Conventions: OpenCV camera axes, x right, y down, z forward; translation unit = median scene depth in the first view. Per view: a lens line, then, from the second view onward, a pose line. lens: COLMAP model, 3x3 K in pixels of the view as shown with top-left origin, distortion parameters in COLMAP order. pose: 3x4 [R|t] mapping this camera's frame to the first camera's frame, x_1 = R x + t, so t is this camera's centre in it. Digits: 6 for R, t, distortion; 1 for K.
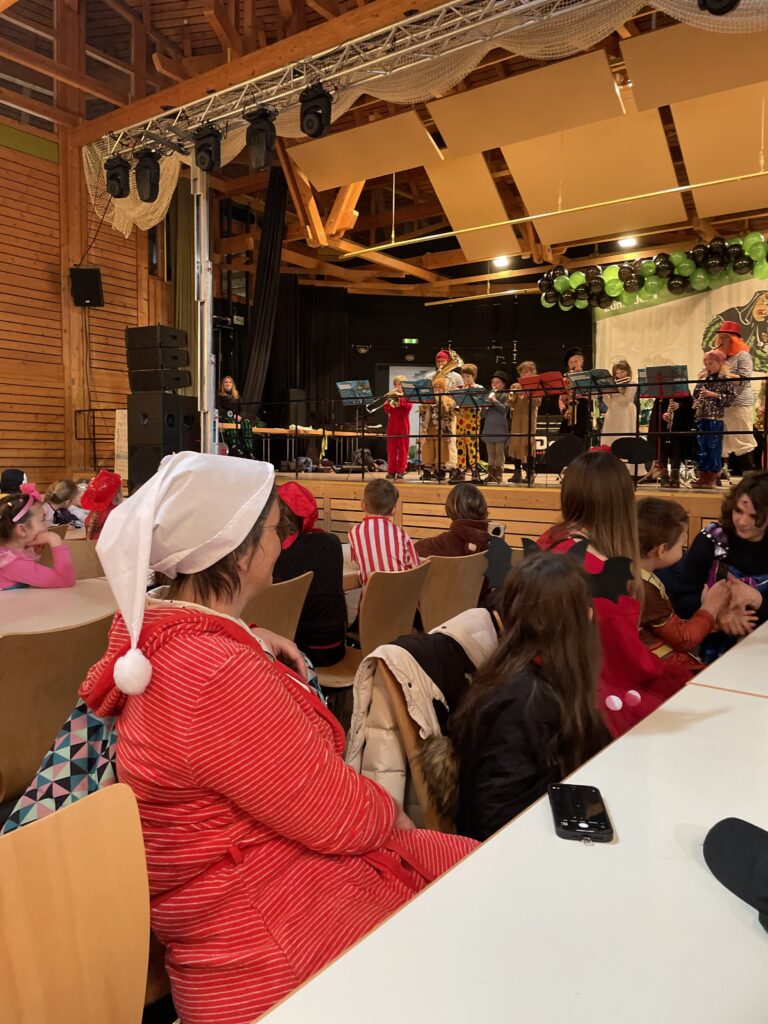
lens RADIAL K [[774.3, 0, 384.0], [0, 774.3, 512.0], [0, 0, 1]] dist [0.036937, -0.001627]
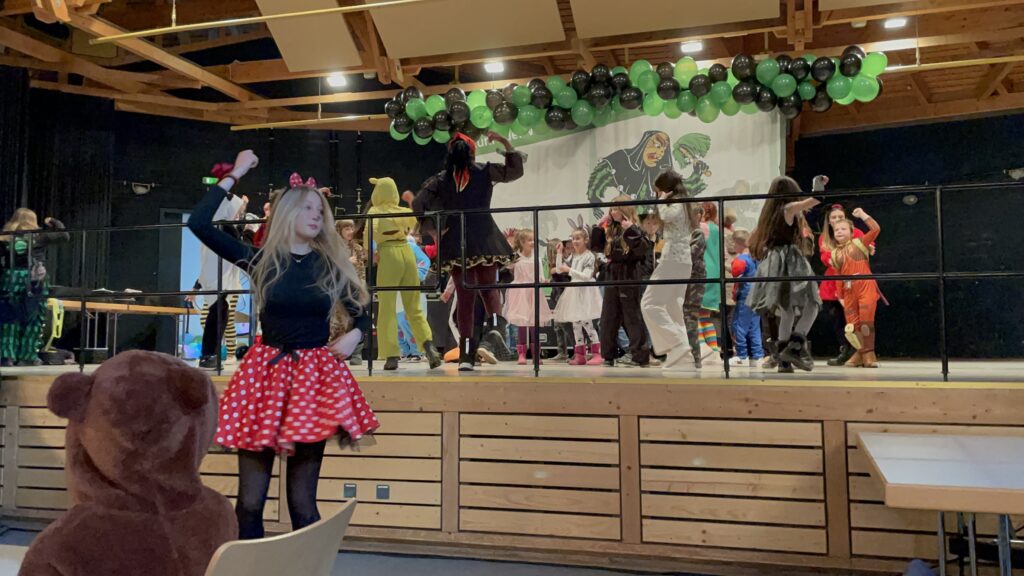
lens RADIAL K [[918.3, 0, 516.4], [0, 918.3, 260.8], [0, 0, 1]] dist [0.098752, -0.137313]
pose [[0.946720, 0.017117, 0.321602, 0.035087], [0.035205, 0.987102, -0.156173, -0.000538], [-0.320127, 0.159174, 0.933907, 0.153107]]
